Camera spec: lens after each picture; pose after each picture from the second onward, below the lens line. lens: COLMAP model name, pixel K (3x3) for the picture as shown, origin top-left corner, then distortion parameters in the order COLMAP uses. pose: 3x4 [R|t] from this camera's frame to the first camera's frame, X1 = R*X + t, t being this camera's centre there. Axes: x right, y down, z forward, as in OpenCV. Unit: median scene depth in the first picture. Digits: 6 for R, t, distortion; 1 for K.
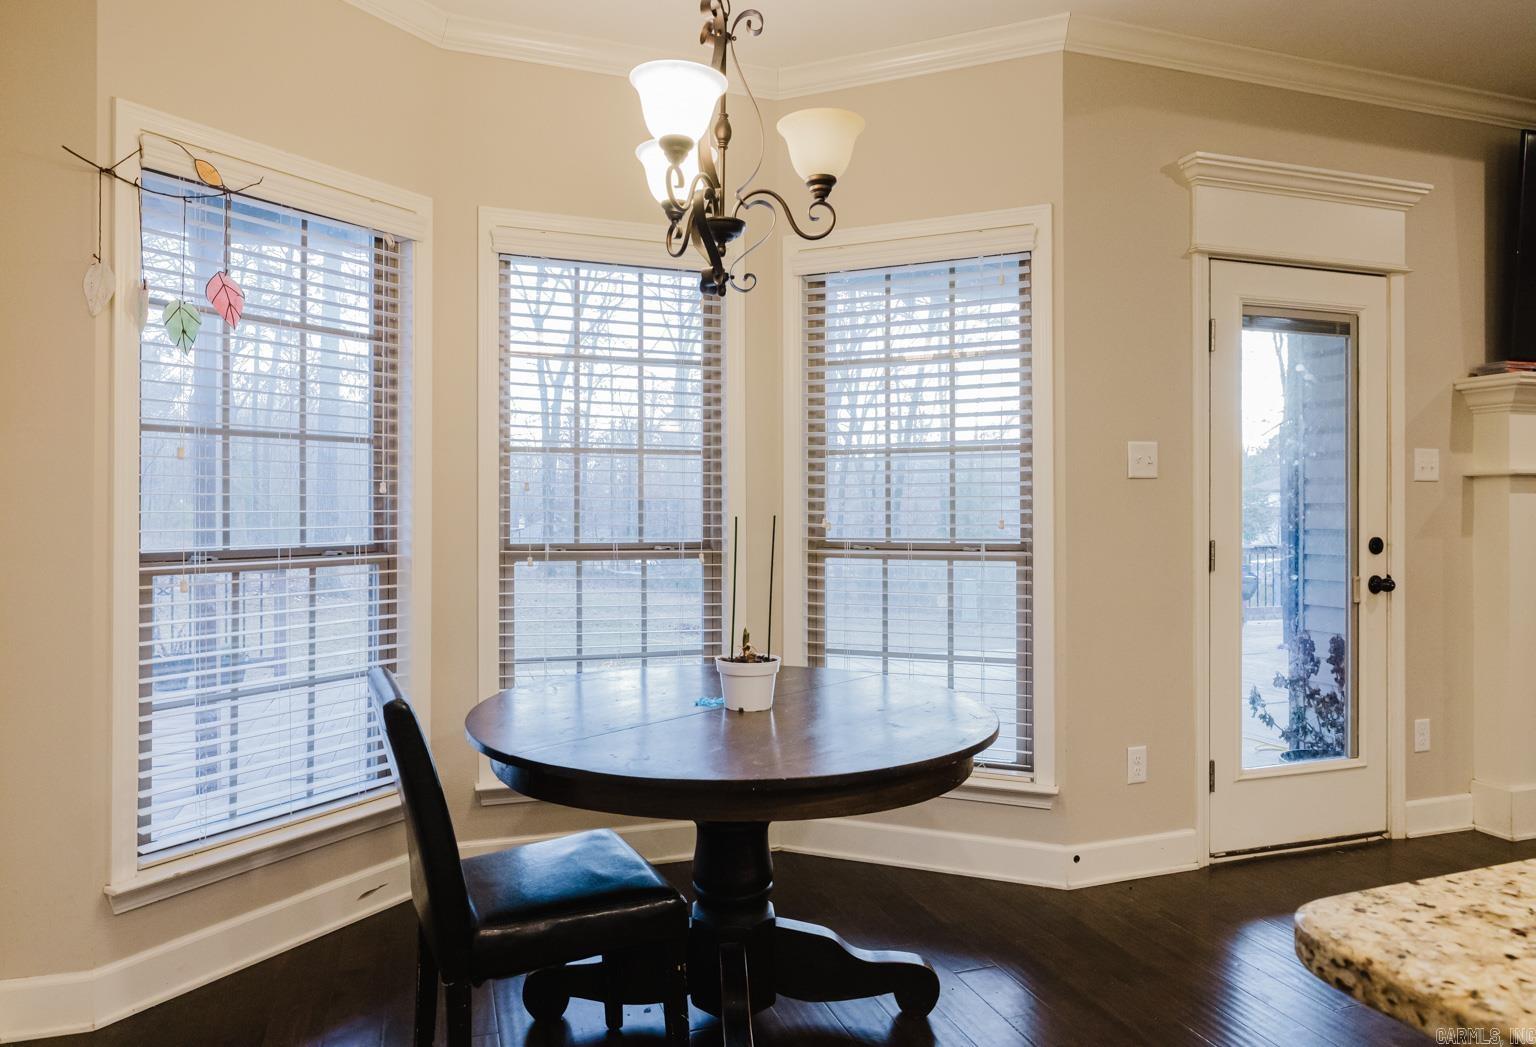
lens RADIAL K [[946.2, 0, 719.6], [0, 946.2, 501.3], [0, 0, 1]] dist [-0.004189, -0.002560]
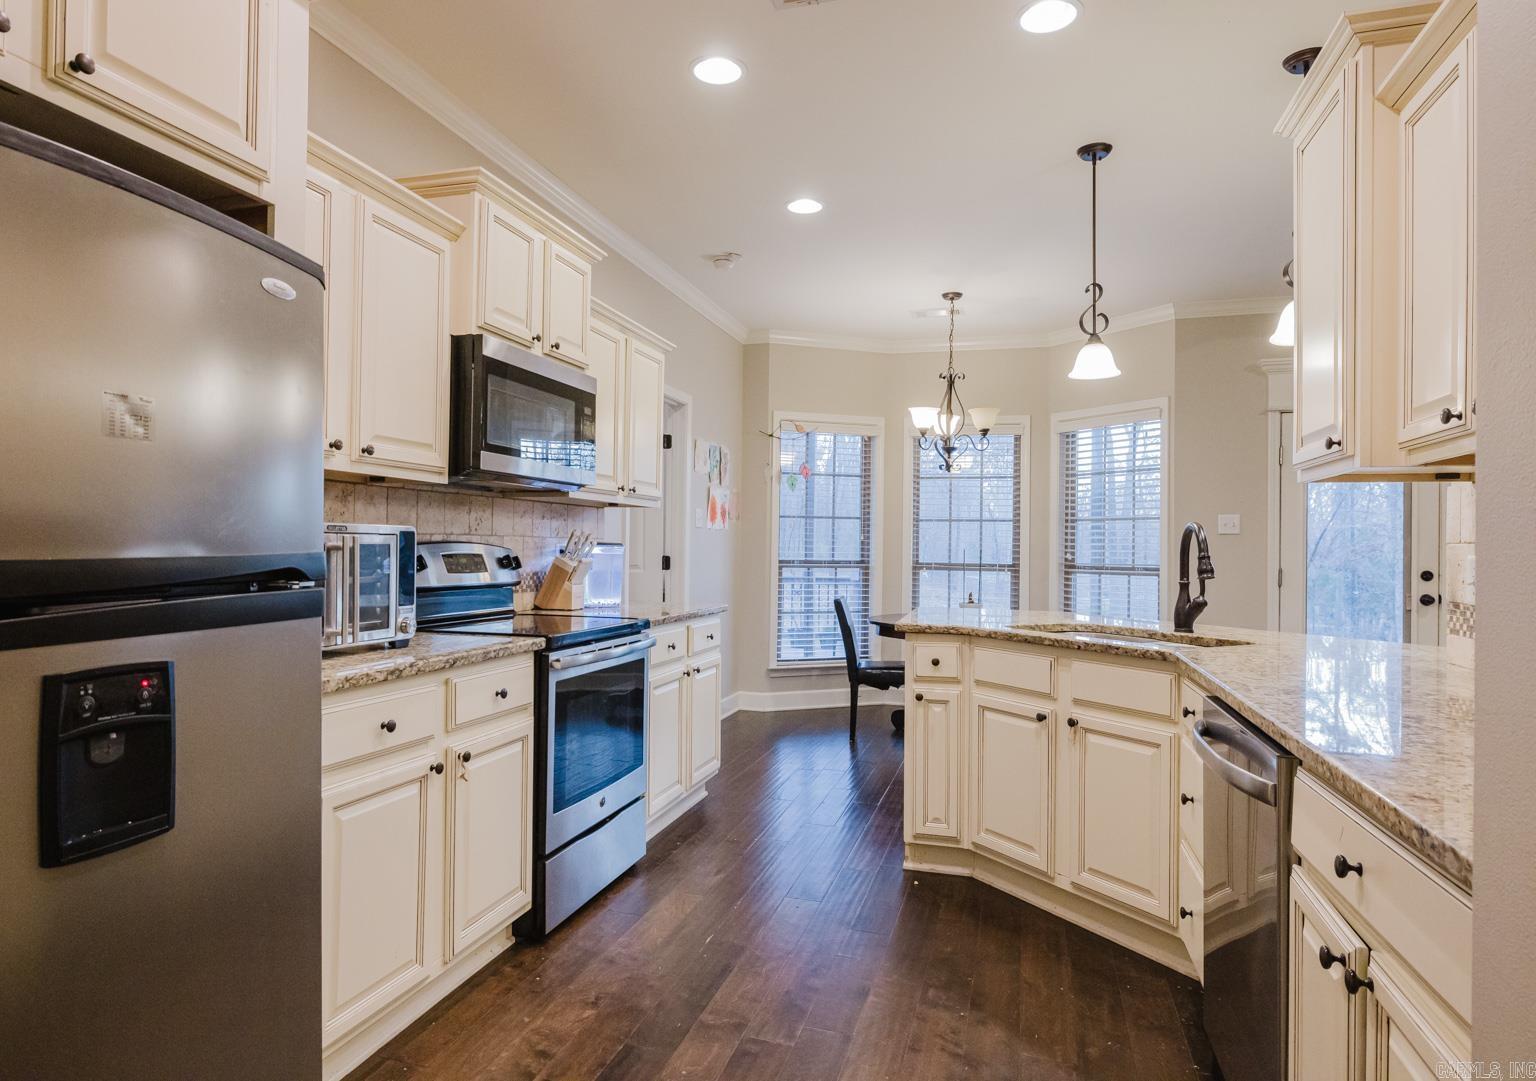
lens RADIAL K [[918.8, 0, 721.3], [0, 918.8, 536.0], [0, 0, 1]] dist [-0.000895, 0.001656]
pose [[0.807617, 0.004031, -0.589694, 0.707510], [-0.010575, 0.999915, -0.007647, 0.003958], [0.589613, 0.012412, 0.807591, -1.080907]]
